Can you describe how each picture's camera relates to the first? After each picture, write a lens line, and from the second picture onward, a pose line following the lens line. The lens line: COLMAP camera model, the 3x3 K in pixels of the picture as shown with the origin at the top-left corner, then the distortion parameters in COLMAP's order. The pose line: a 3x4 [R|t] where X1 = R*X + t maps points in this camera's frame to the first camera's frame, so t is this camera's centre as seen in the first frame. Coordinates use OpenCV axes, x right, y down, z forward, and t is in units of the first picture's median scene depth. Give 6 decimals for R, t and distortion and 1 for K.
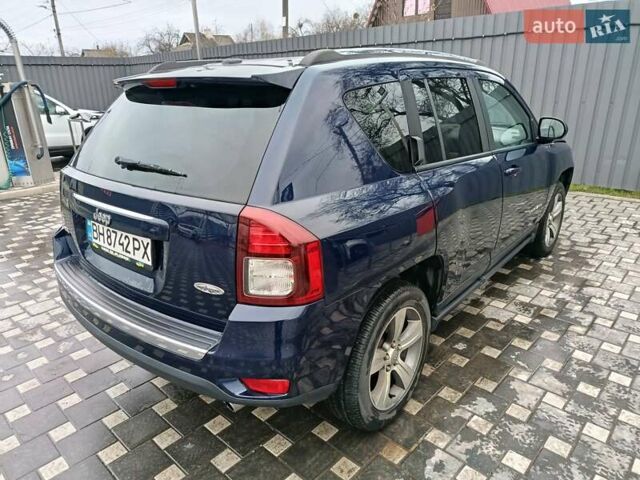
lens RADIAL K [[443.3, 0, 317.7], [0, 443.3, 237.7], [0, 0, 1]] dist [0.046853, -0.043614]
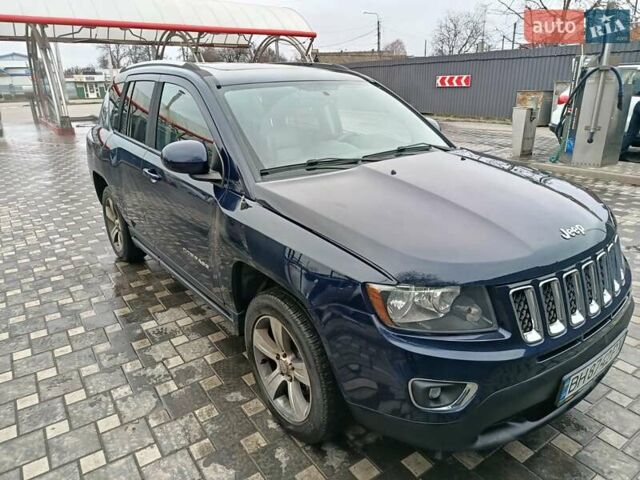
lens RADIAL K [[443.3, 0, 317.7], [0, 443.3, 237.7], [0, 0, 1]] dist [0.046853, -0.043614]
pose [[-0.211485, 0.354468, -0.910838, 1.318563], [-0.298790, 0.863856, 0.405559, -0.545227], [0.930590, 0.357919, -0.076781, 1.468780]]
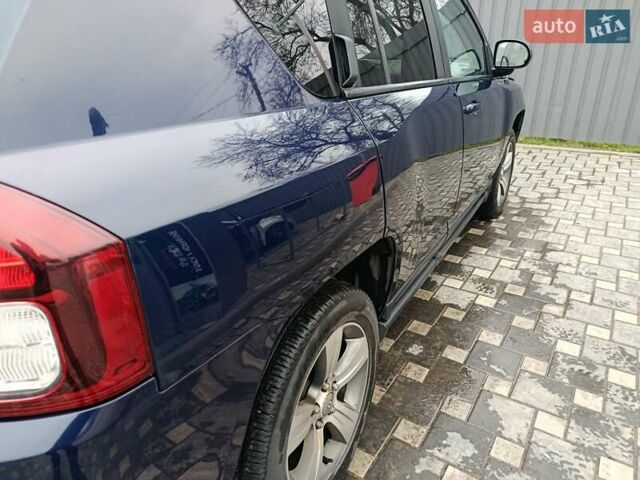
lens RADIAL K [[443.3, 0, 317.7], [0, 443.3, 237.7], [0, 0, 1]] dist [0.046853, -0.043614]
pose [[0.986626, -0.069140, 0.147607, 0.060908], [0.057834, 0.995150, 0.079569, -0.010488], [-0.152393, -0.069968, 0.985840, 0.298871]]
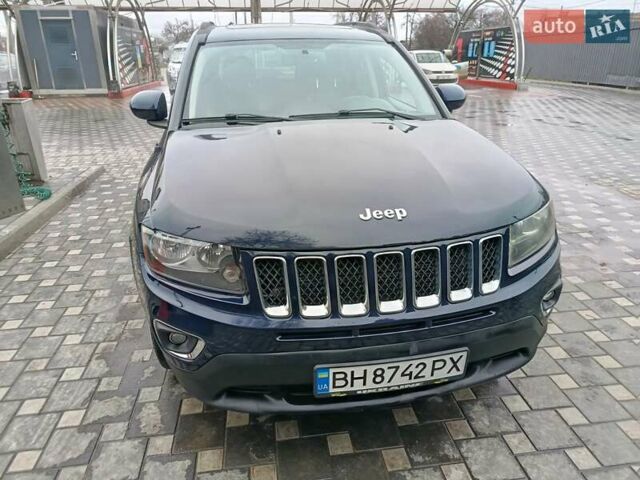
lens RADIAL K [[443.3, 0, 317.7], [0, 443.3, 237.7], [0, 0, 1]] dist [0.046853, -0.043614]
pose [[-0.628073, 0.329076, -0.705147, 1.110270], [-0.231436, 0.786176, 0.573031, -0.667790], [0.742941, 0.523102, -0.417616, 1.918722]]
